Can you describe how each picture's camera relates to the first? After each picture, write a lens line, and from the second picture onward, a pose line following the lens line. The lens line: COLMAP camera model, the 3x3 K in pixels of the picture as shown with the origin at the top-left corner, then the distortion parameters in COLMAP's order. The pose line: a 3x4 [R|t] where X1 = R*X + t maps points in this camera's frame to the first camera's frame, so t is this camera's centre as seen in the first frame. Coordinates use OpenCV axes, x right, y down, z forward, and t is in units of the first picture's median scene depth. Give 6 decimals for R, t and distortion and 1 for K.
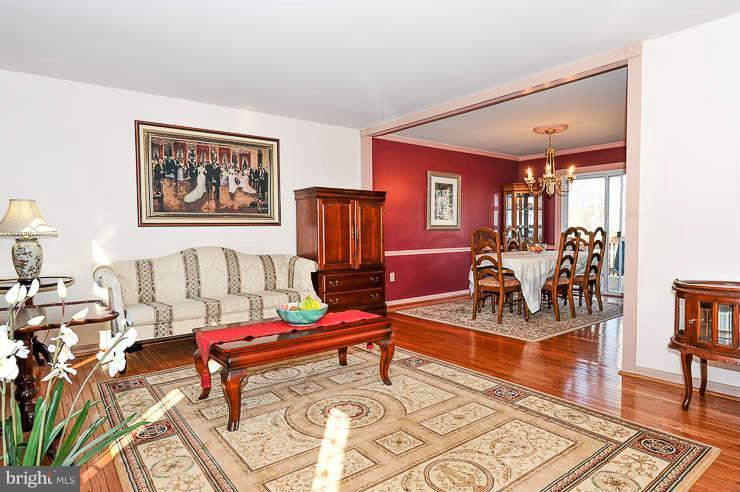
lens RADIAL K [[441.1, 0, 356.3], [0, 441.1, 244.4], [0, 0, 1]] dist [-0.003548, 0.000099]
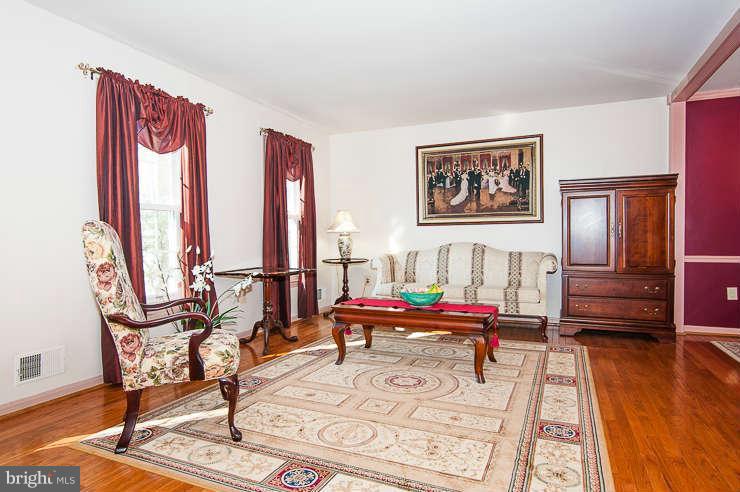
lens RADIAL K [[441.1, 0, 356.3], [0, 441.1, 244.4], [0, 0, 1]] dist [-0.003548, 0.000099]
pose [[0.455294, 0.019386, -0.890130, 0.552079], [-0.025729, 0.999632, 0.008611, 0.007870], [0.889969, 0.018982, 0.455625, 0.208841]]
